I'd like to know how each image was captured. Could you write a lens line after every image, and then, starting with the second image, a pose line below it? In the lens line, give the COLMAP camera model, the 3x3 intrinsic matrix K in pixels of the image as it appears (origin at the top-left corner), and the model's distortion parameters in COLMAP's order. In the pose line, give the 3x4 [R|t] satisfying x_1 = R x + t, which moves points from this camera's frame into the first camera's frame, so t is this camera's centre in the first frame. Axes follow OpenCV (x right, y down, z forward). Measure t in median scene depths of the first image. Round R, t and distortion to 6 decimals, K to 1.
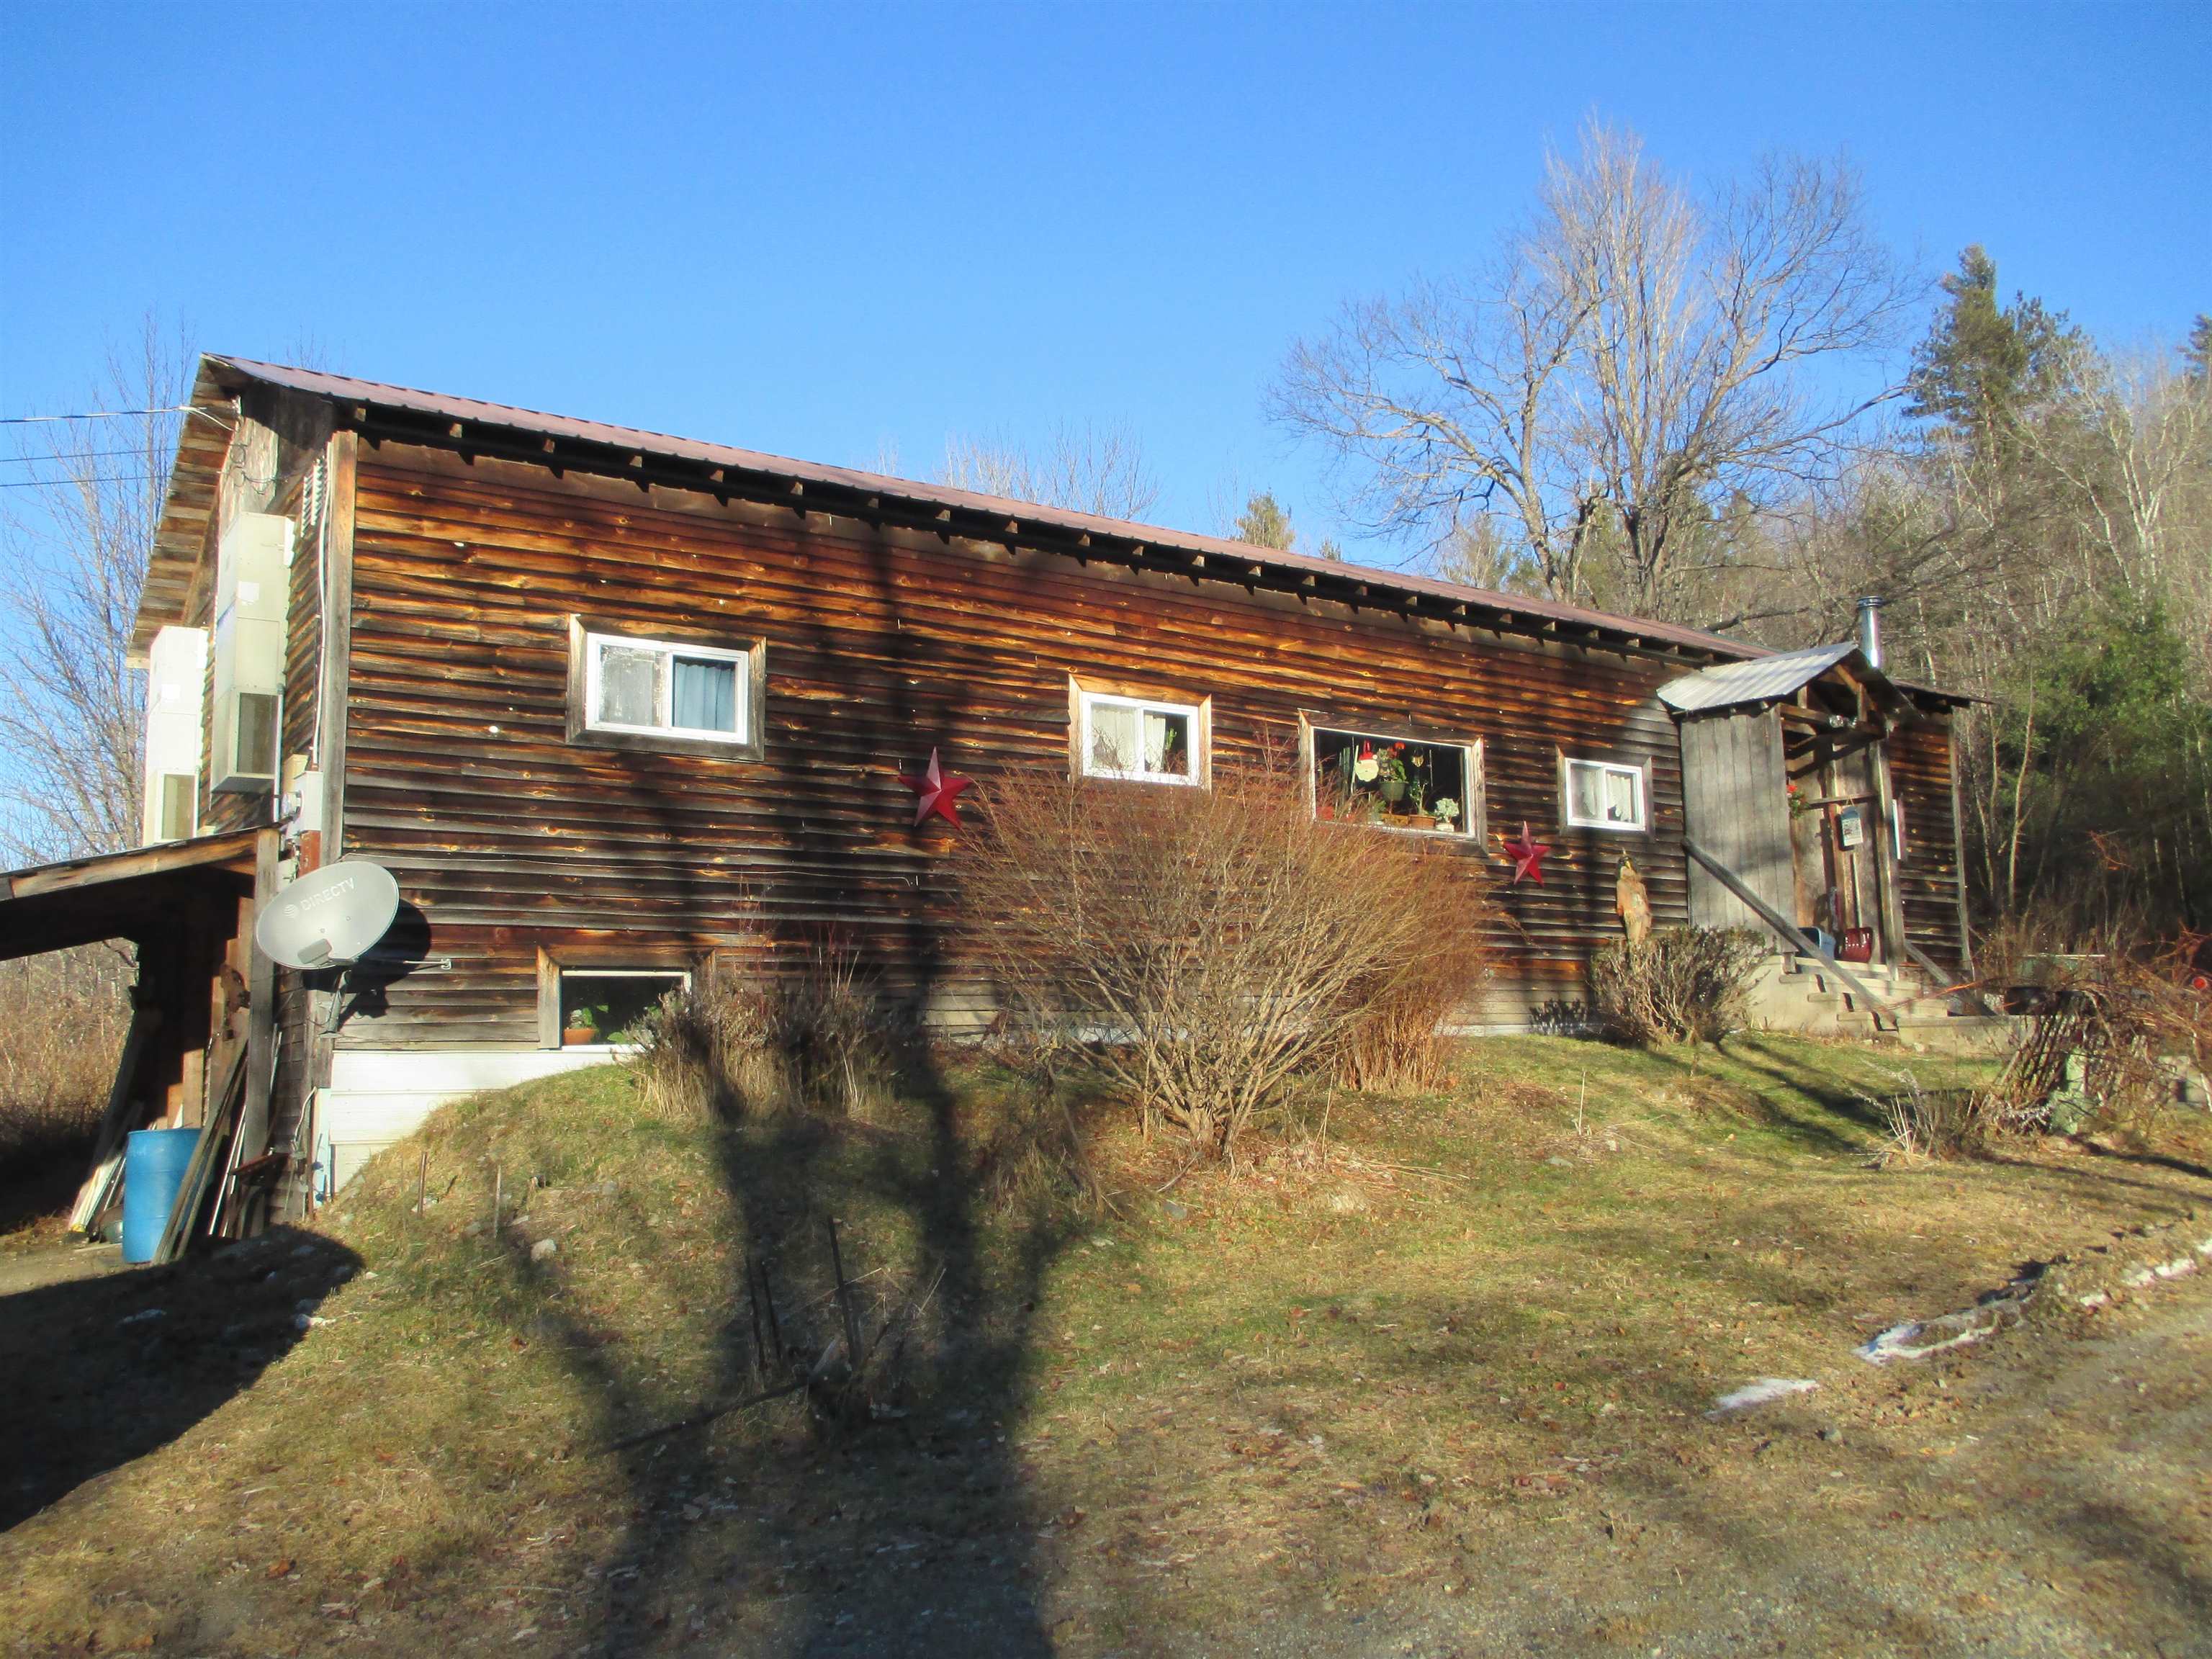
lens RADIAL K [[1863.9, 0, 1085.8], [0, 1863.9, 712.0], [0, 0, 1]] dist [-0.039601, 0.024776]
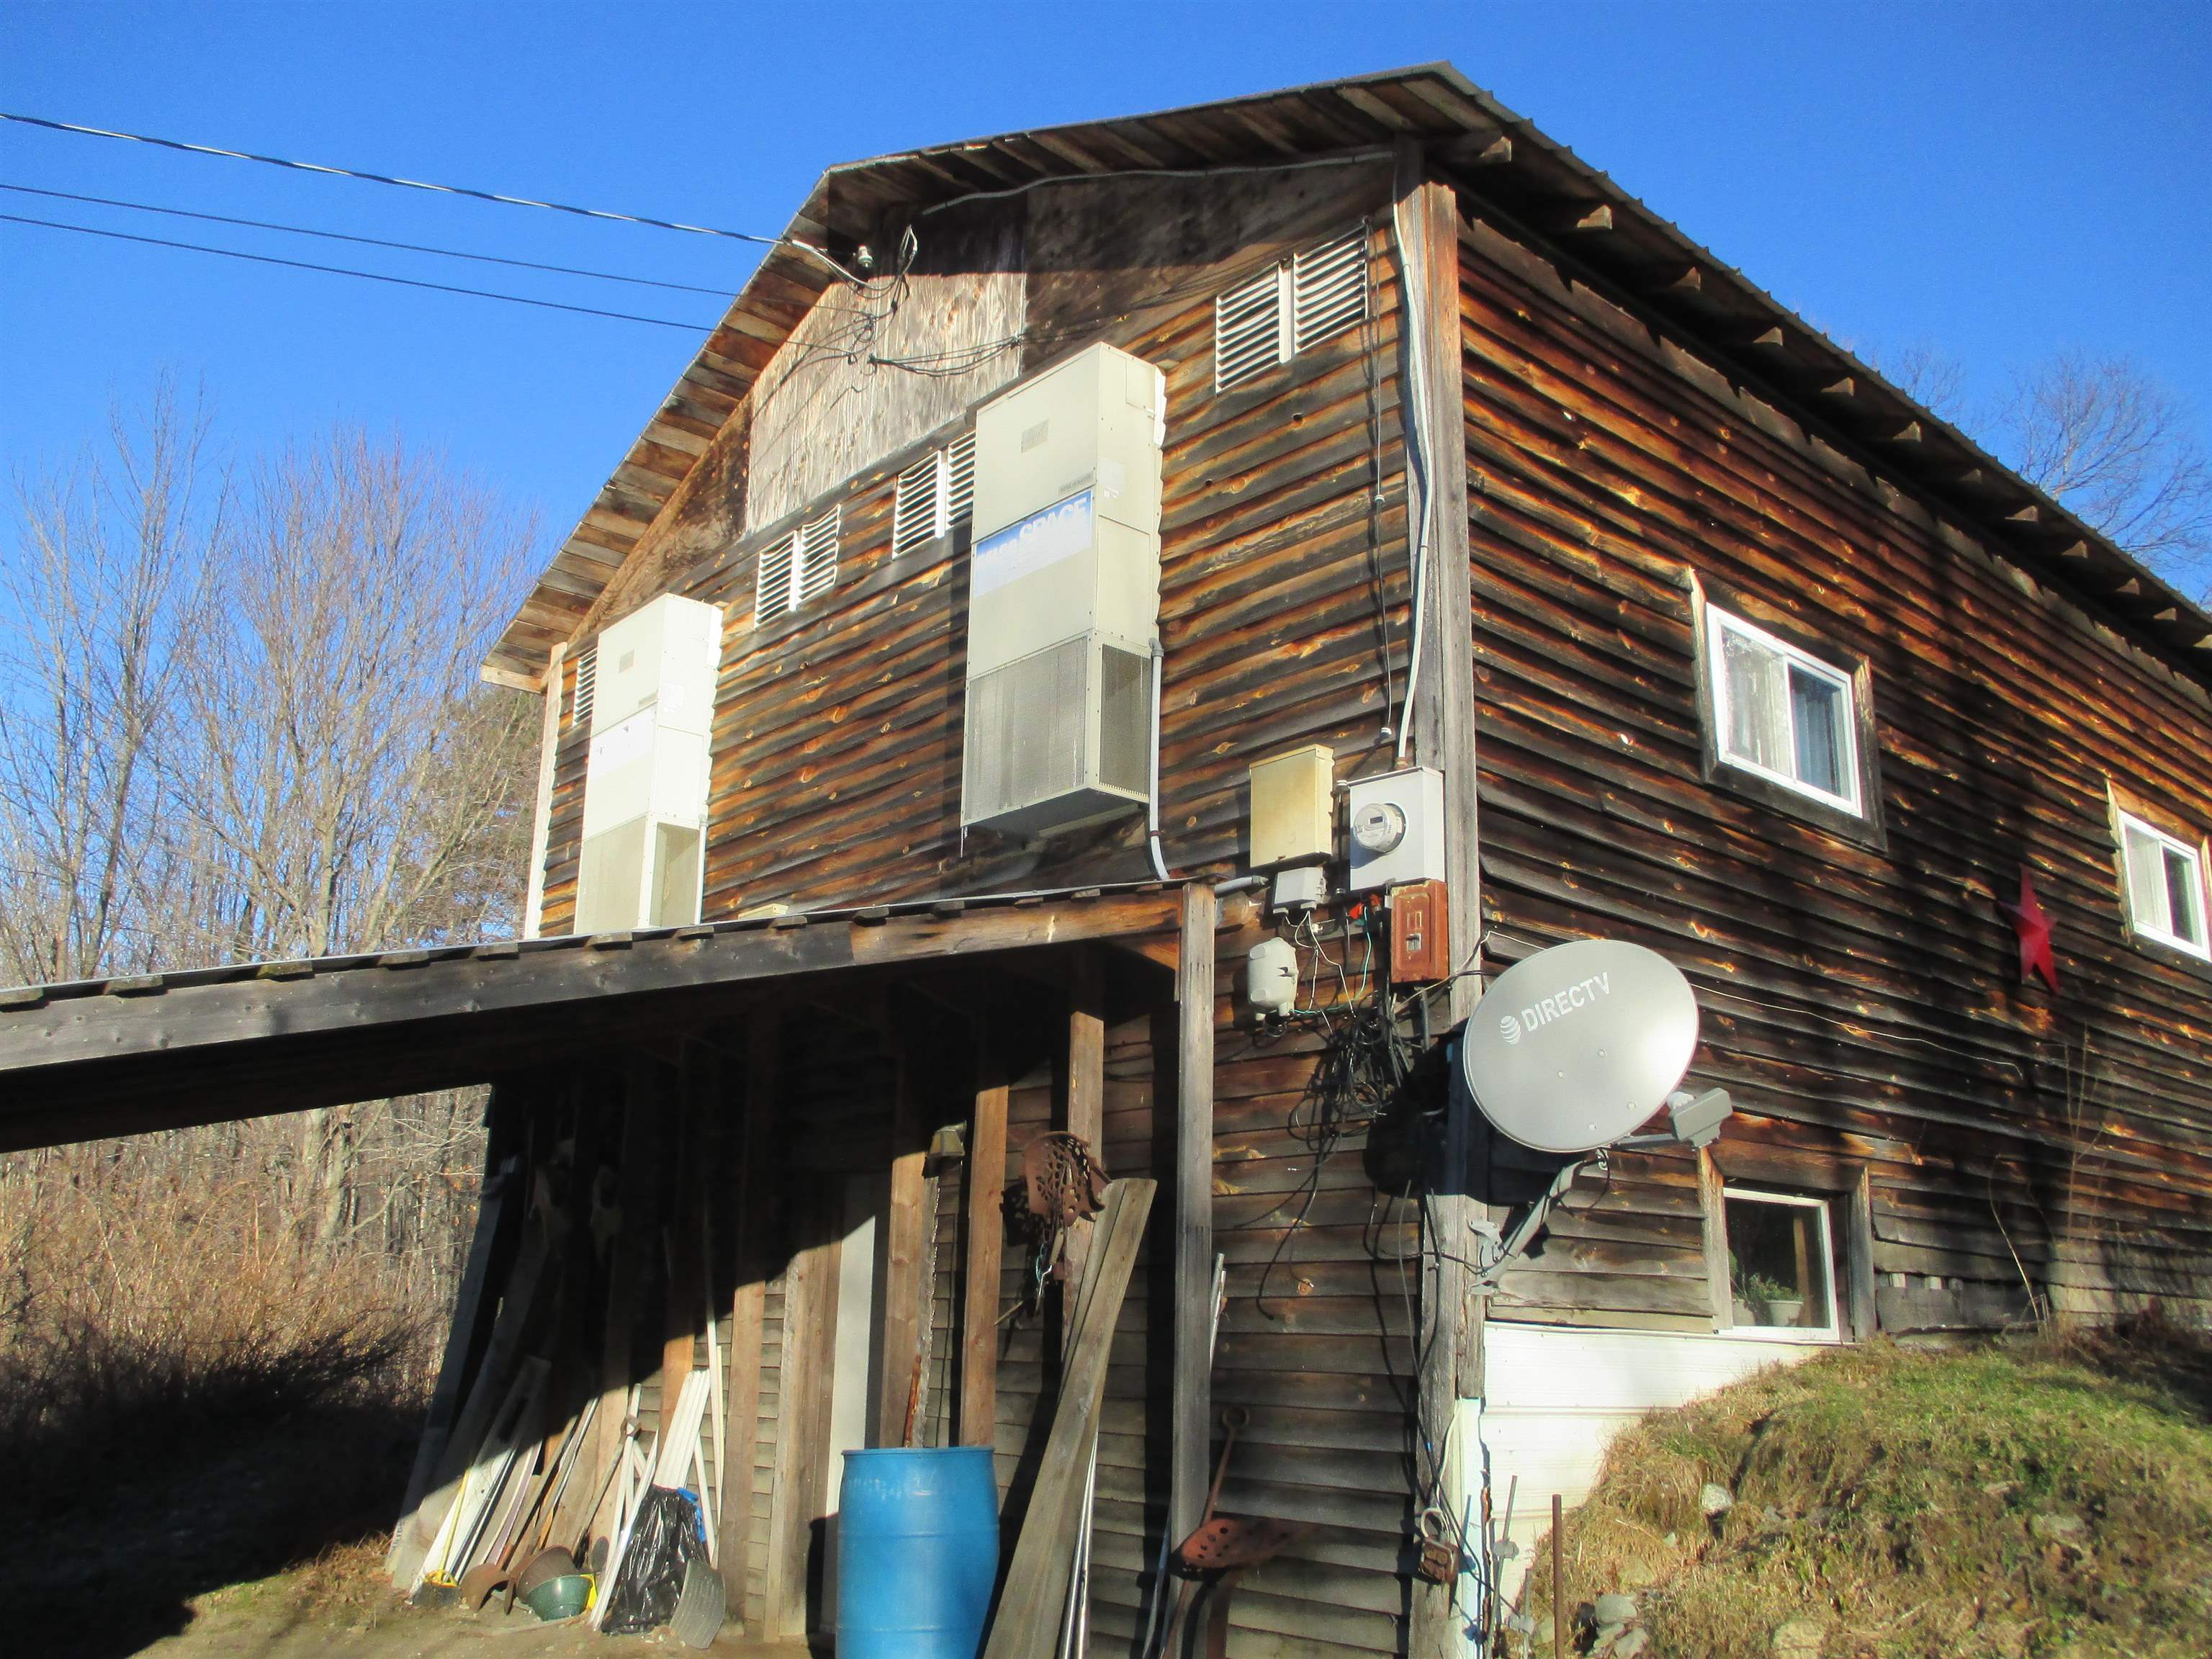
lens RADIAL K [[1863.9, 0, 1085.8], [0, 1863.9, 712.0], [0, 0, 1]] dist [-0.039601, 0.024776]
pose [[0.991388, 0.089689, 0.095423, -0.527988], [-0.076504, 0.988045, -0.133846, 0.087798], [-0.106286, 0.125393, 0.986397, 0.456336]]
